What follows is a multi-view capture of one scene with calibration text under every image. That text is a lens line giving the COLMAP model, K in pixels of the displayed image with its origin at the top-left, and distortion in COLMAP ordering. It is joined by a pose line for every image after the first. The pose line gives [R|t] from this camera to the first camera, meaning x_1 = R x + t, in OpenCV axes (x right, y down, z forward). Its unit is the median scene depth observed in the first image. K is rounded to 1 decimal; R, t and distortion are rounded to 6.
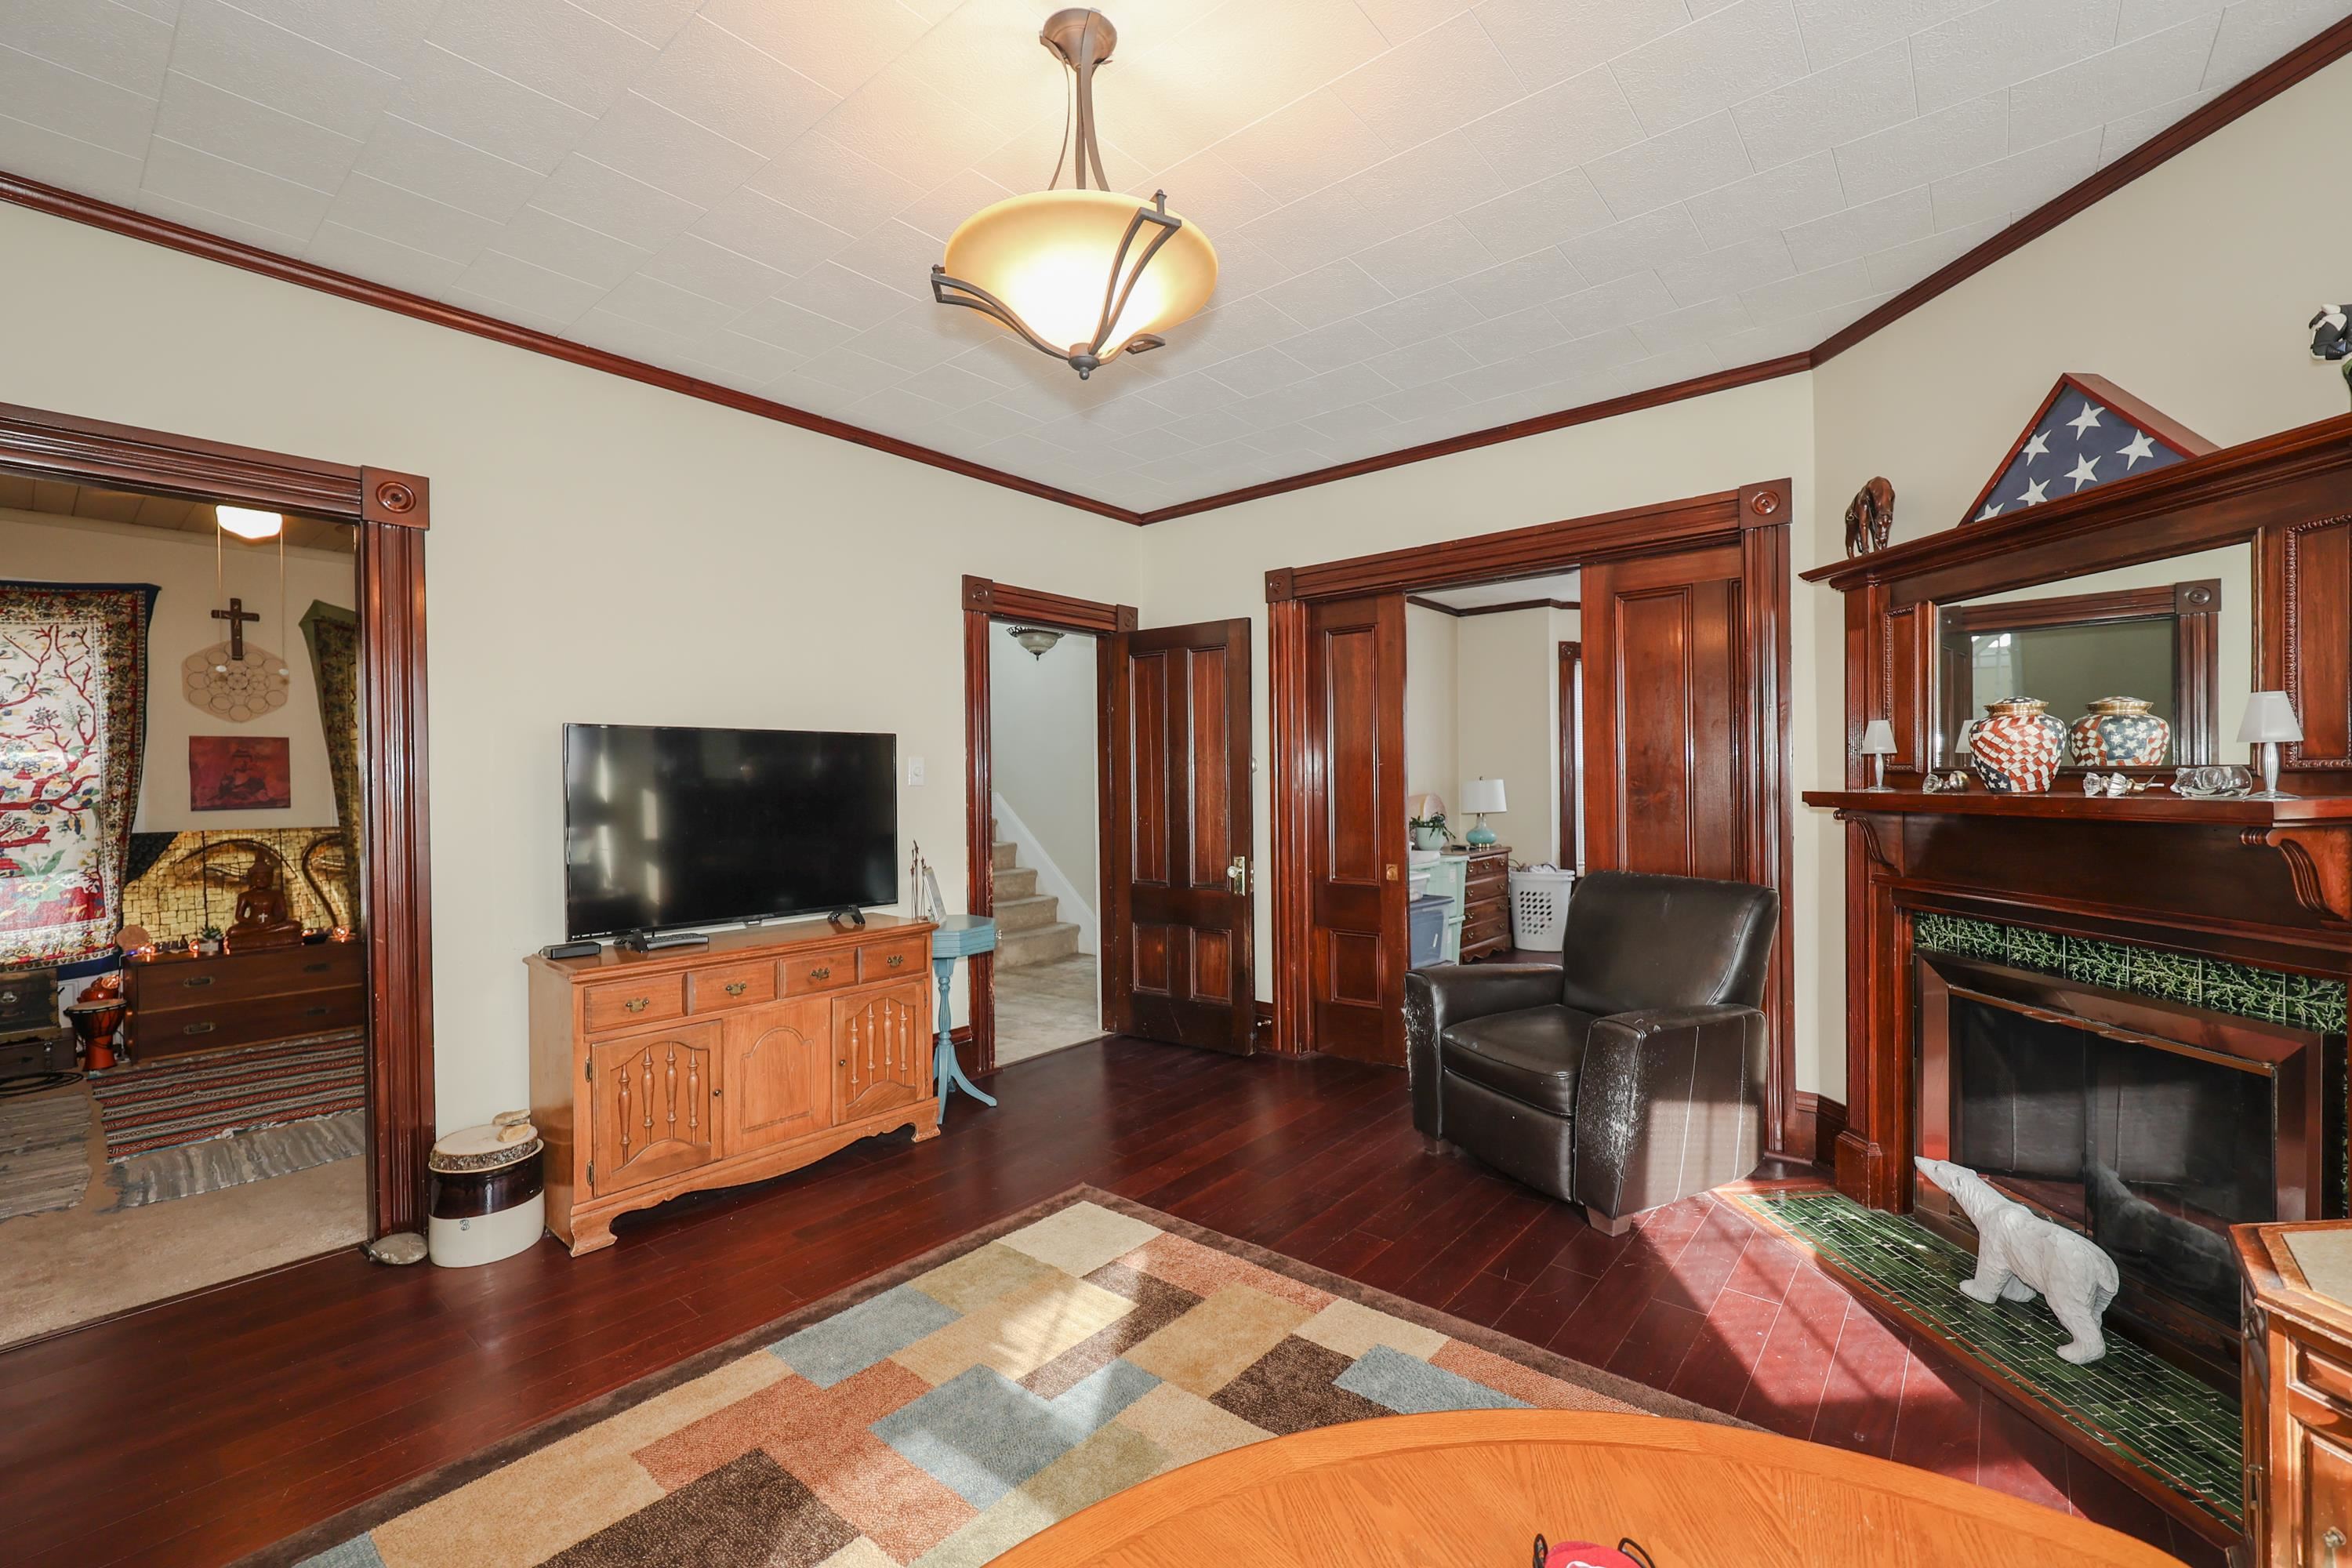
lens RADIAL K [[964.4, 0, 1163.1], [0, 964.4, 780.4], [0, 0, 1]] dist [-0.001213, 0.000104]
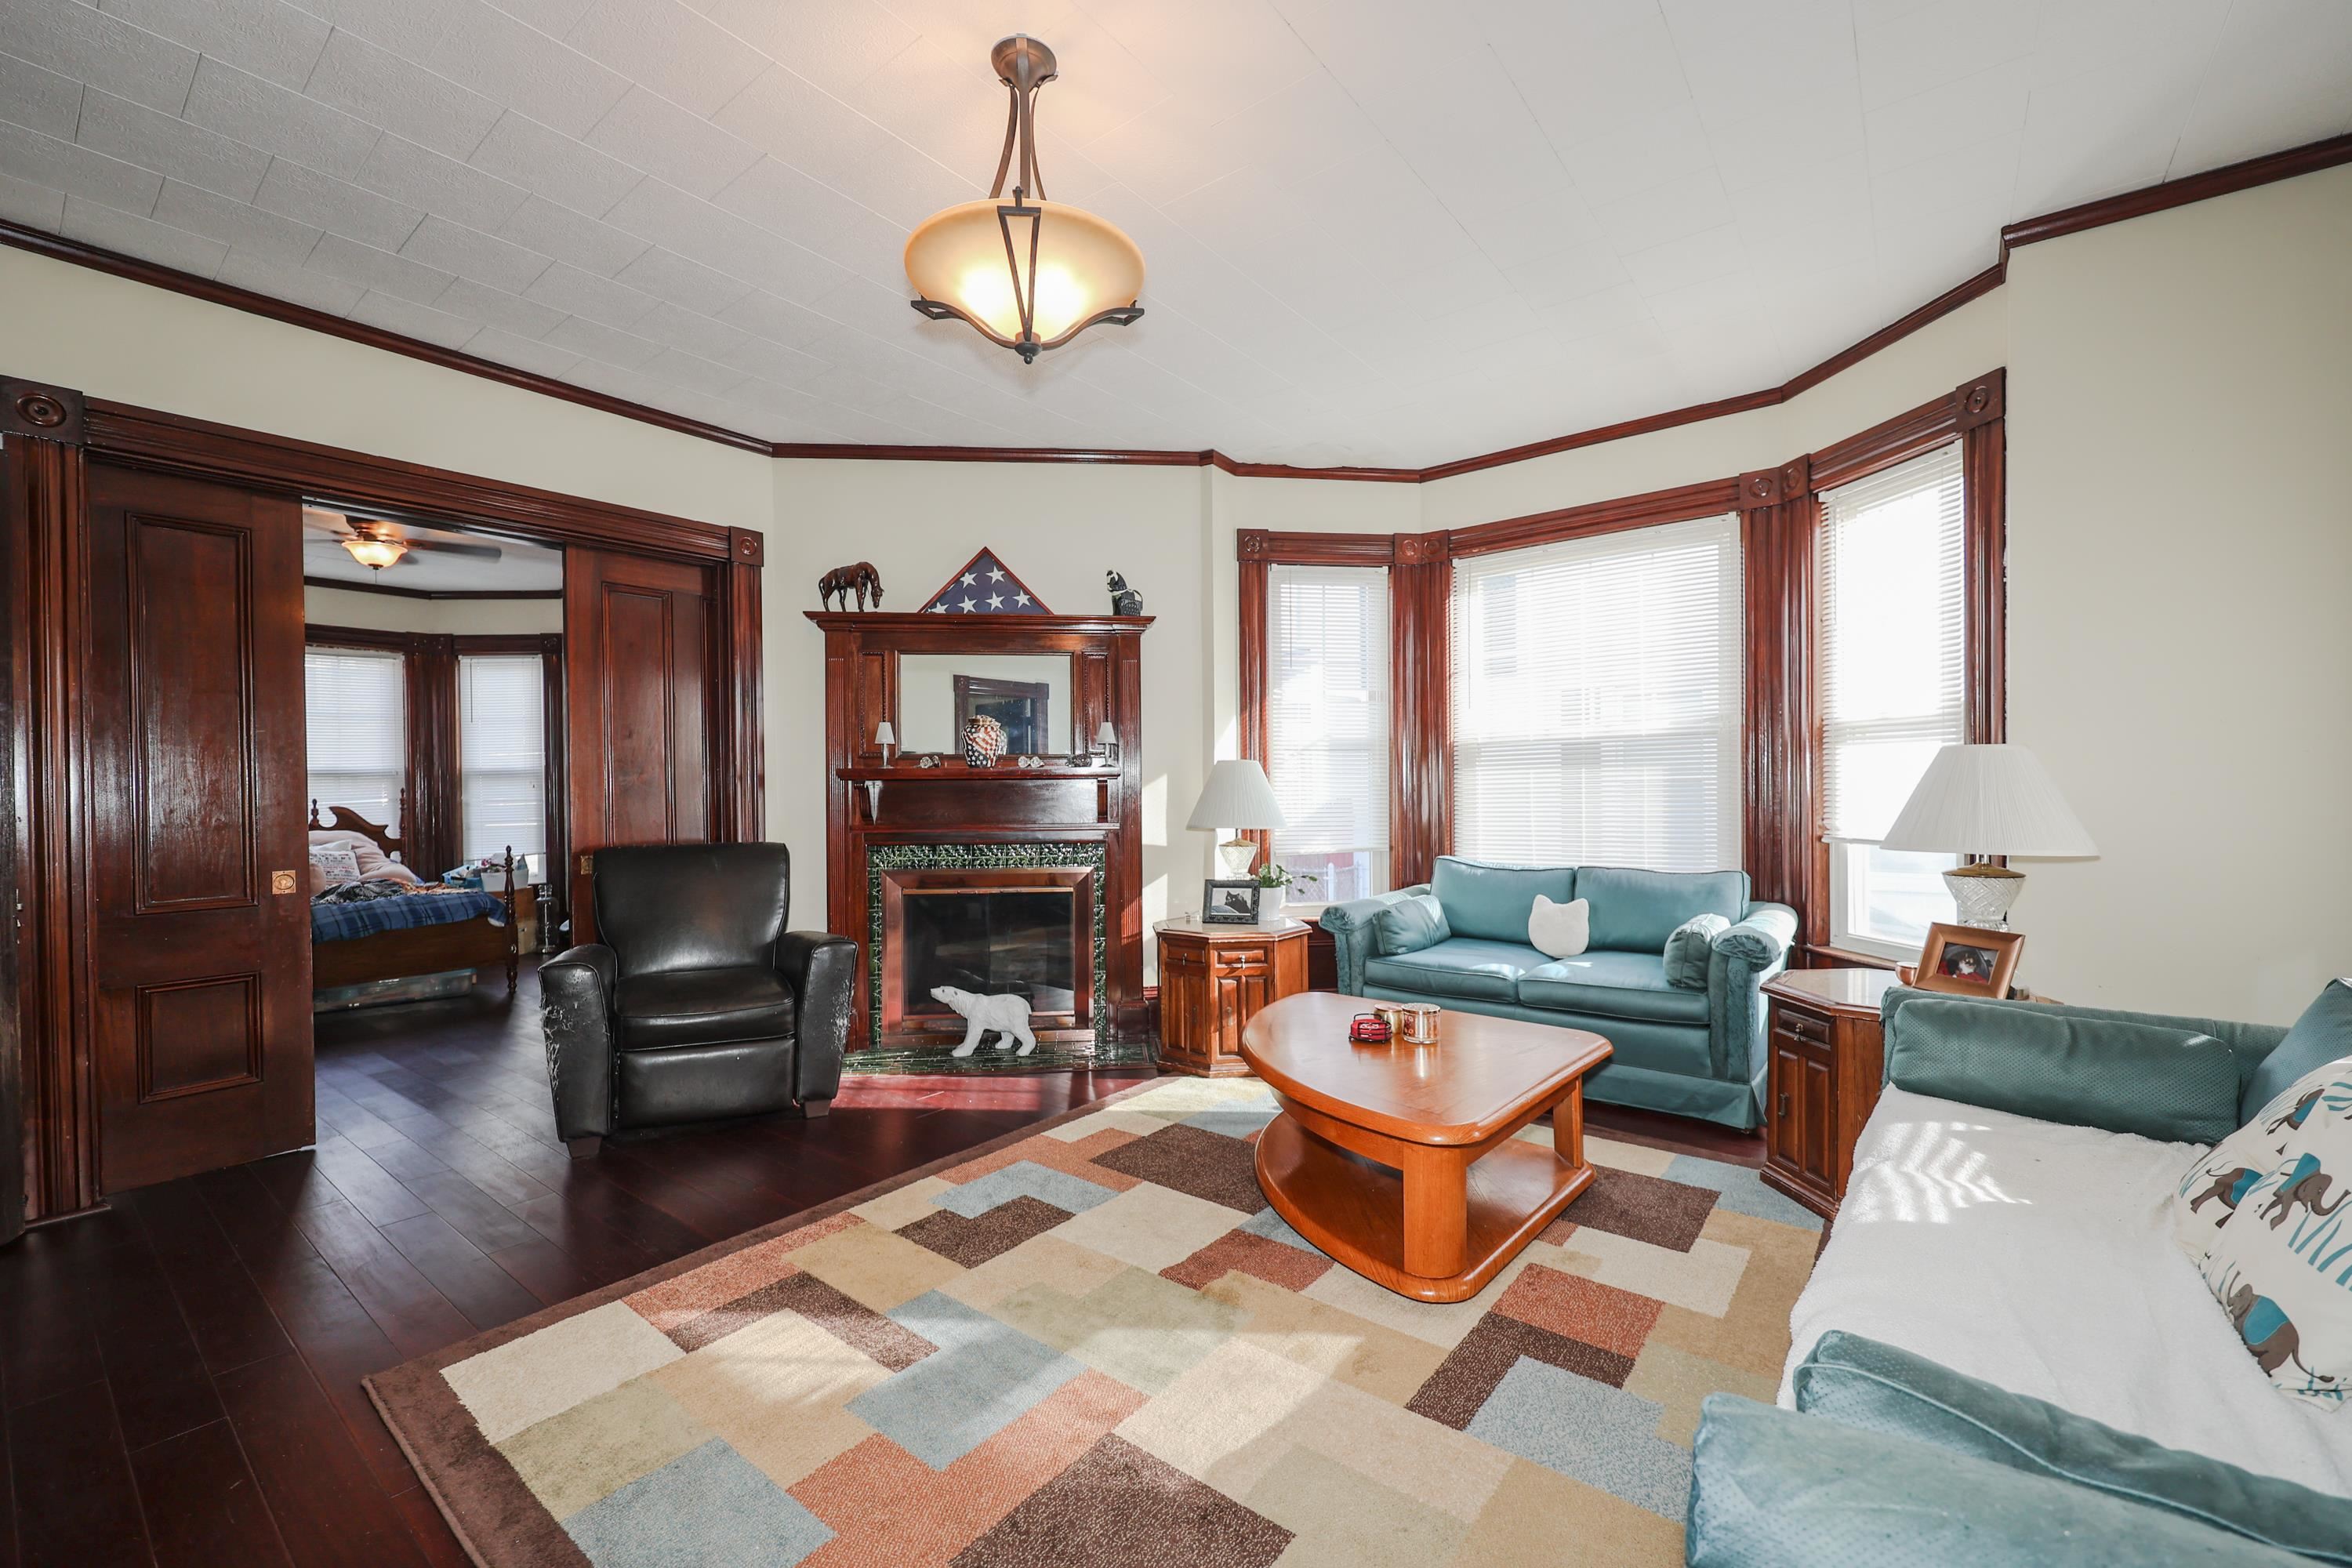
lens RADIAL K [[964.4, 0, 1166.5], [0, 964.4, 795.4], [0, 0, 1]] dist [-0.001213, 0.000104]
pose [[-0.010070, -0.000667, 0.999949, -0.928515], [0.010764, 0.999942, 0.000775, 0.065795], [-0.999891, 0.010771, -0.010062, 0.645878]]
